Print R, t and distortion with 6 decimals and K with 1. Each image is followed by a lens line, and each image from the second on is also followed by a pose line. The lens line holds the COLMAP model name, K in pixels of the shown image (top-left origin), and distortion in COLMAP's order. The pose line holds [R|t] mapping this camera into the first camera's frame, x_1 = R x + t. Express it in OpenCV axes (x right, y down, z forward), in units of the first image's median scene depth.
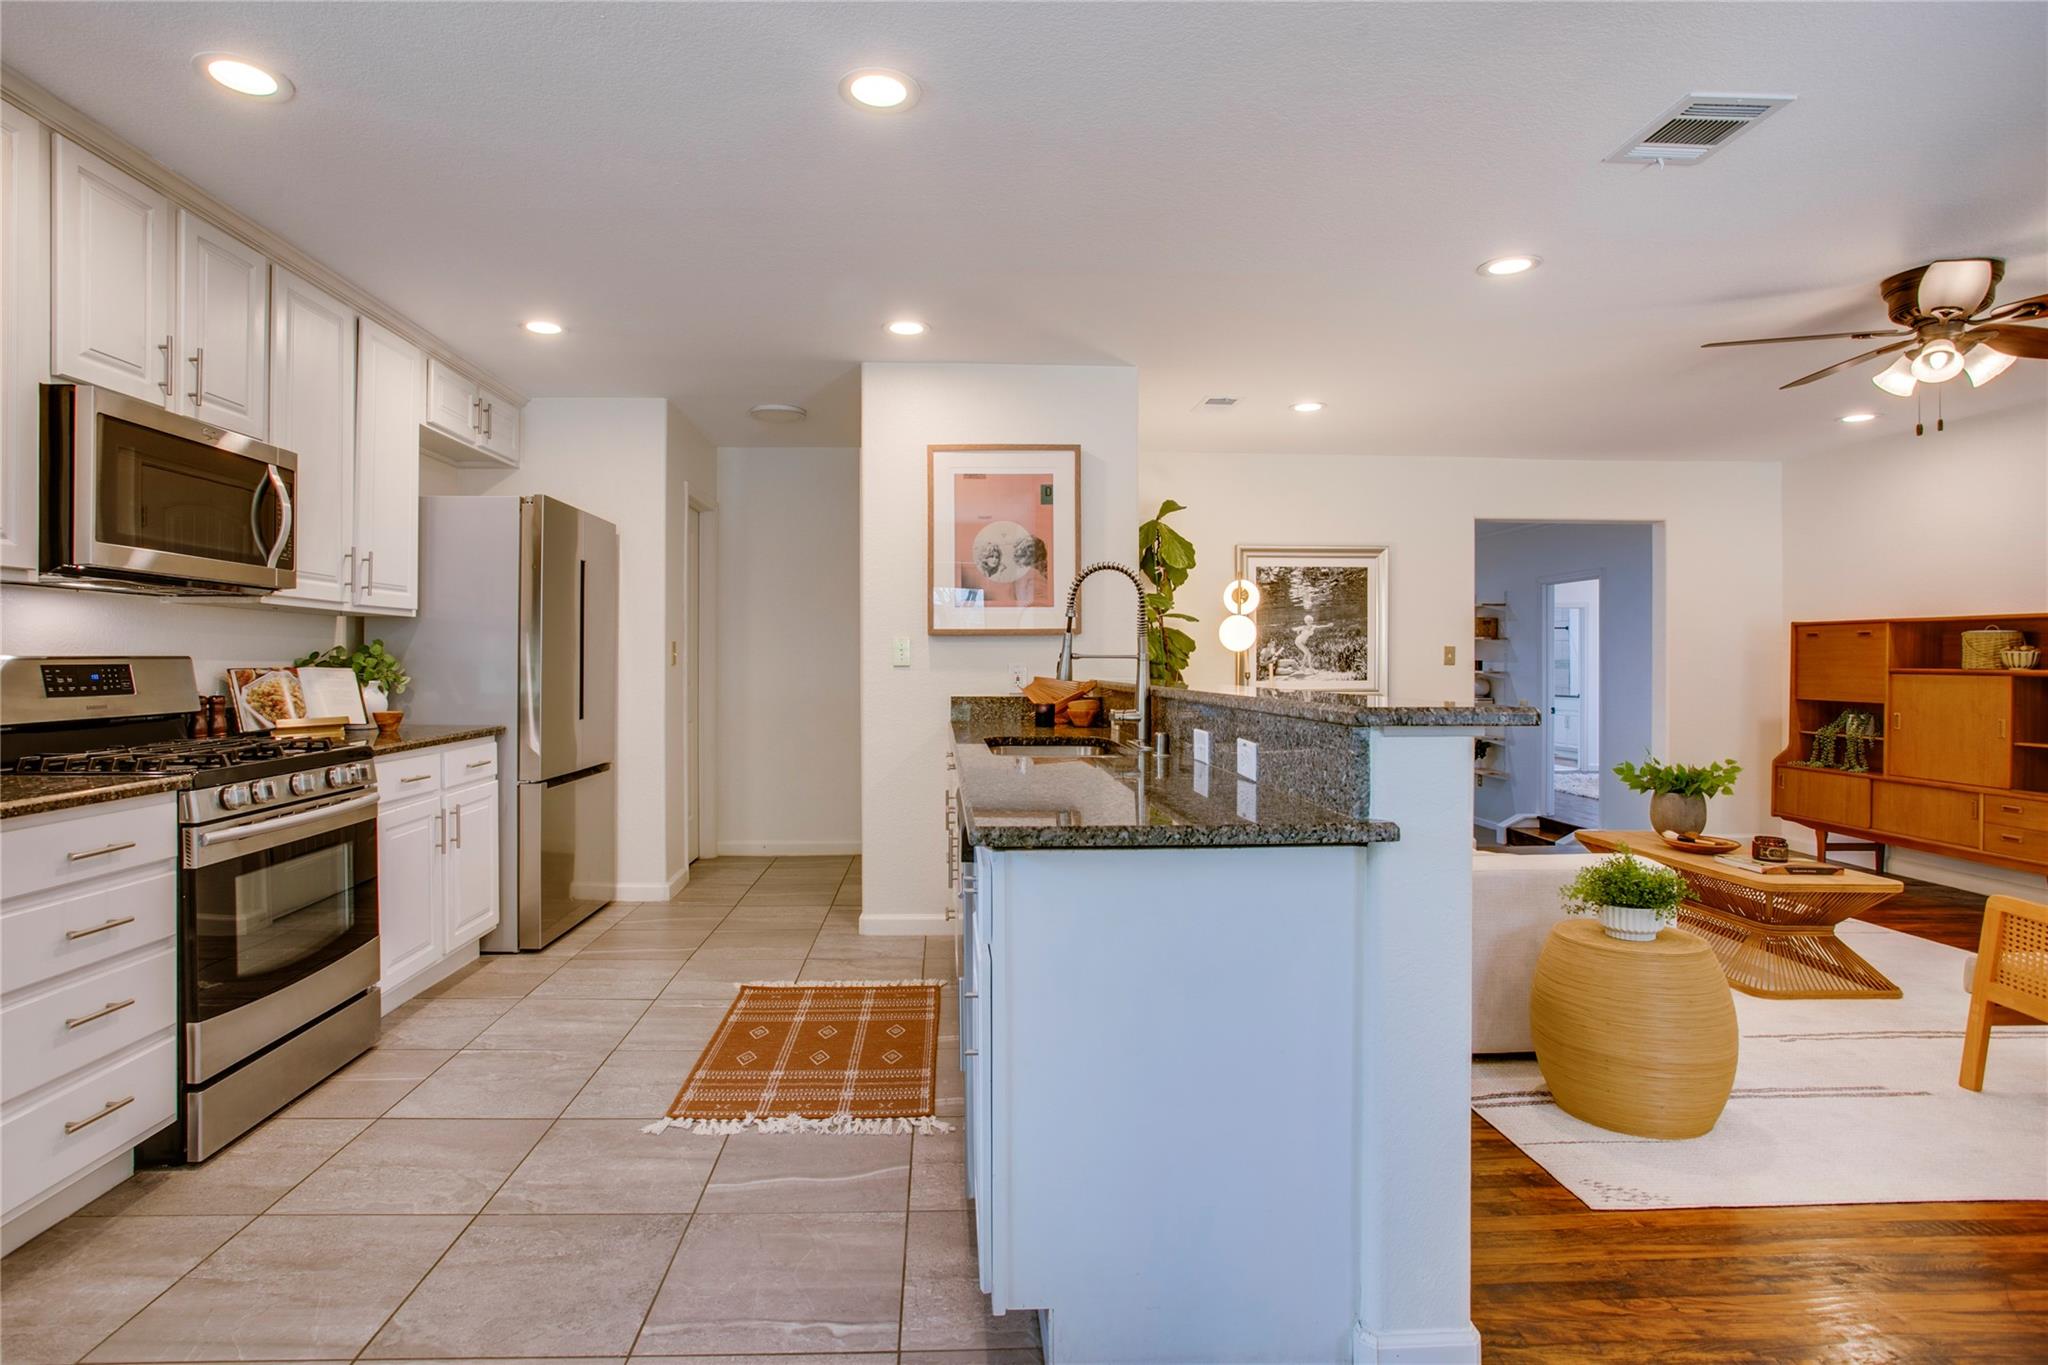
lens RADIAL K [[1040.8, 0, 975.7], [0, 1040.8, 662.6], [0, 0, 1]] dist [-0.050850, 0.027148]
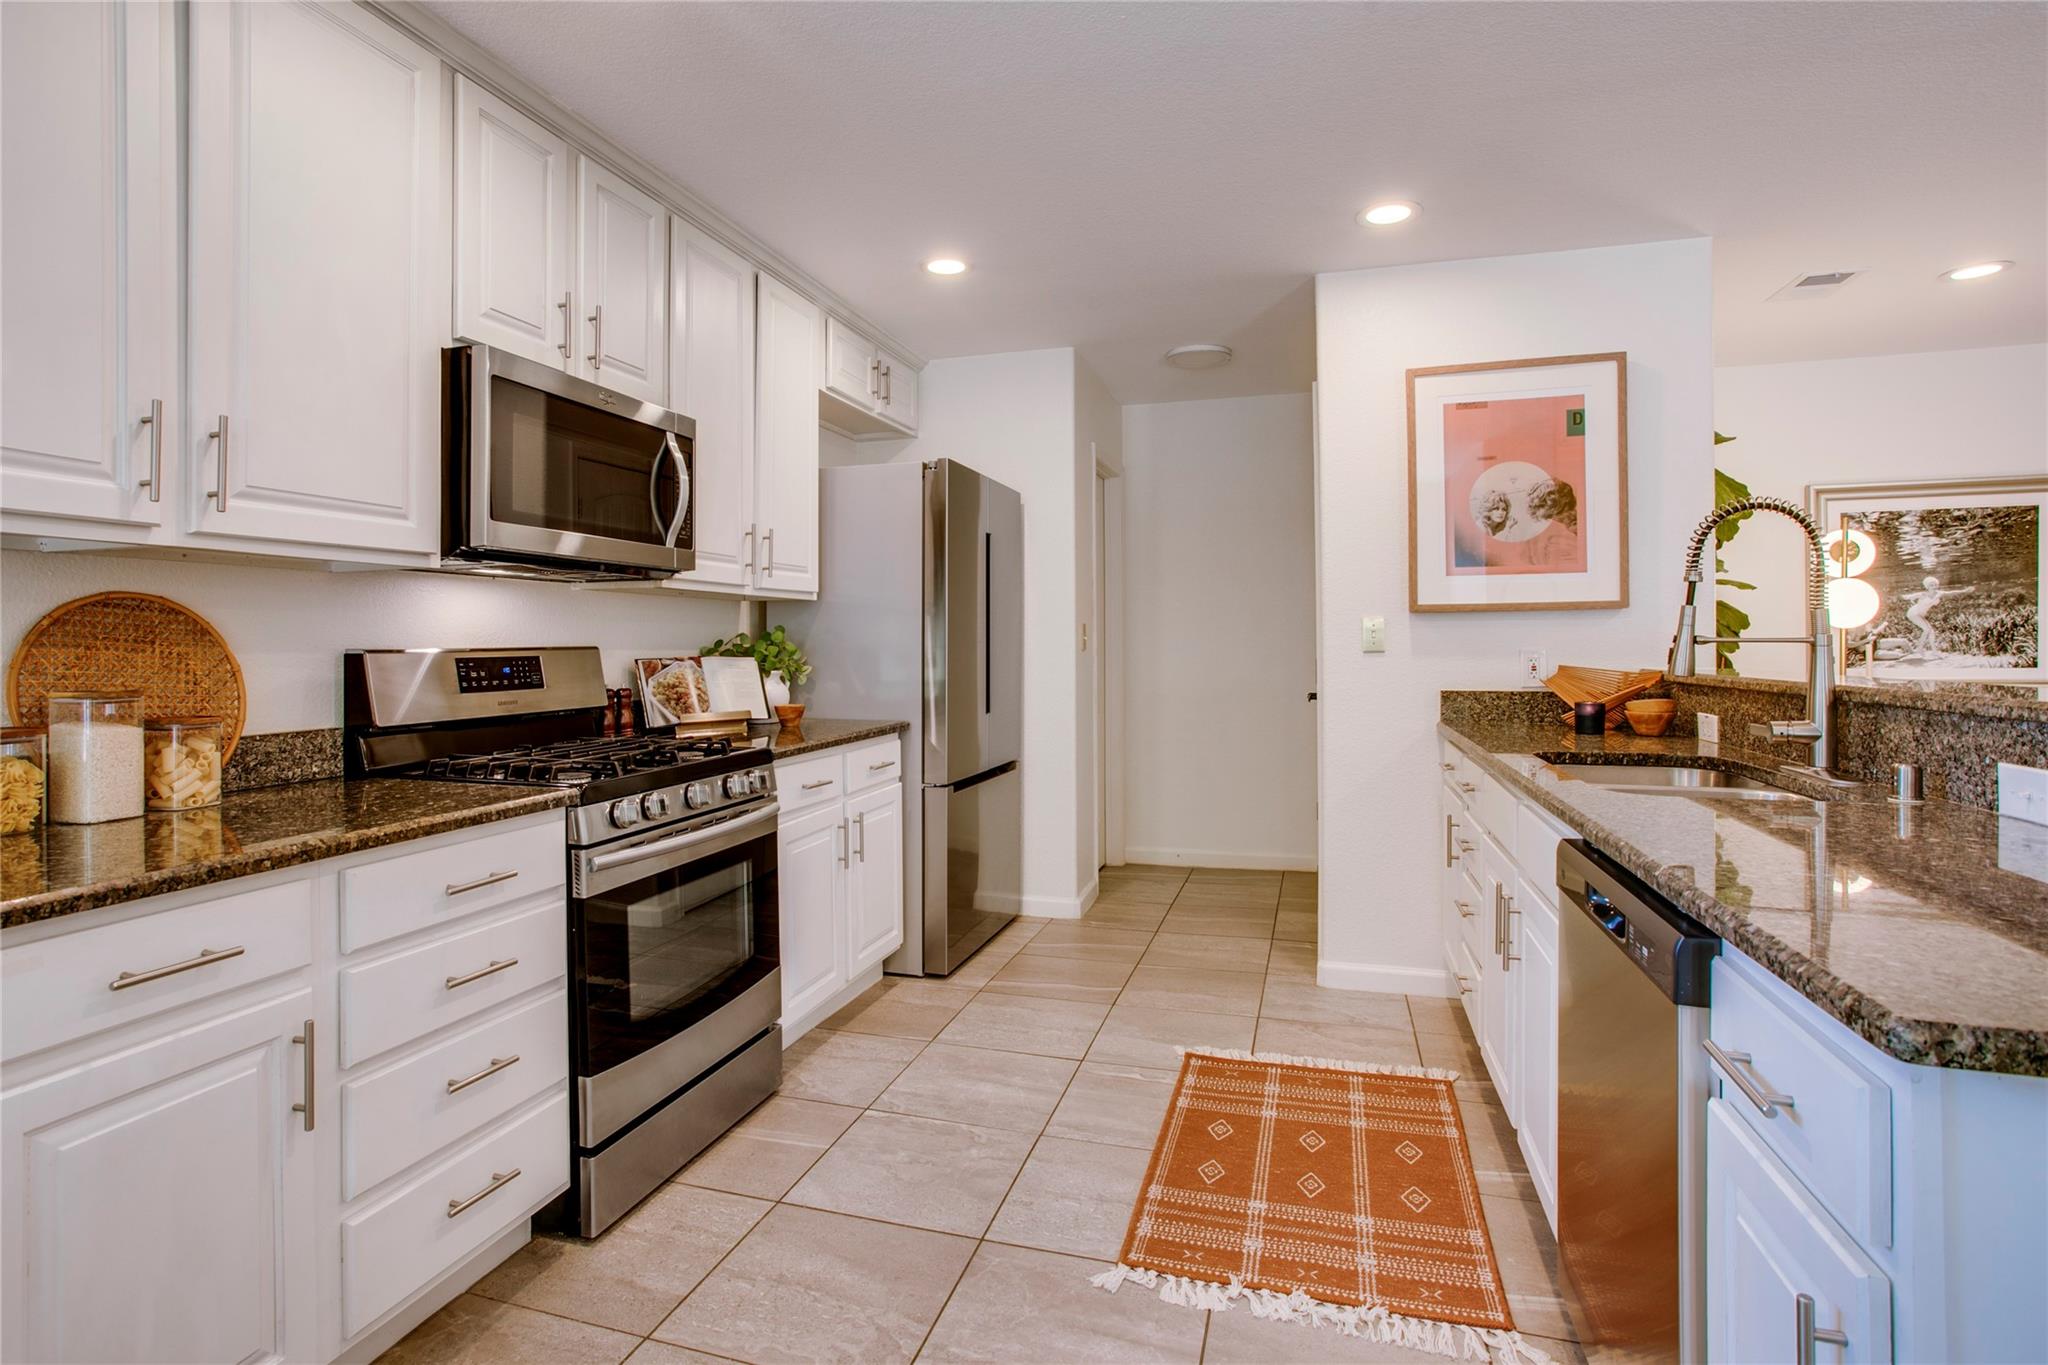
lens RADIAL K [[1040.8, 0, 982.3], [0, 1040.8, 642.3], [0, 0, 1]] dist [-0.050850, 0.027148]
pose [[0.941786, -0.005994, -0.336158, -0.107230], [0.006015, 0.999981, -0.000980, -0.006141], [0.336158, -0.001099, 0.941805, 0.199320]]
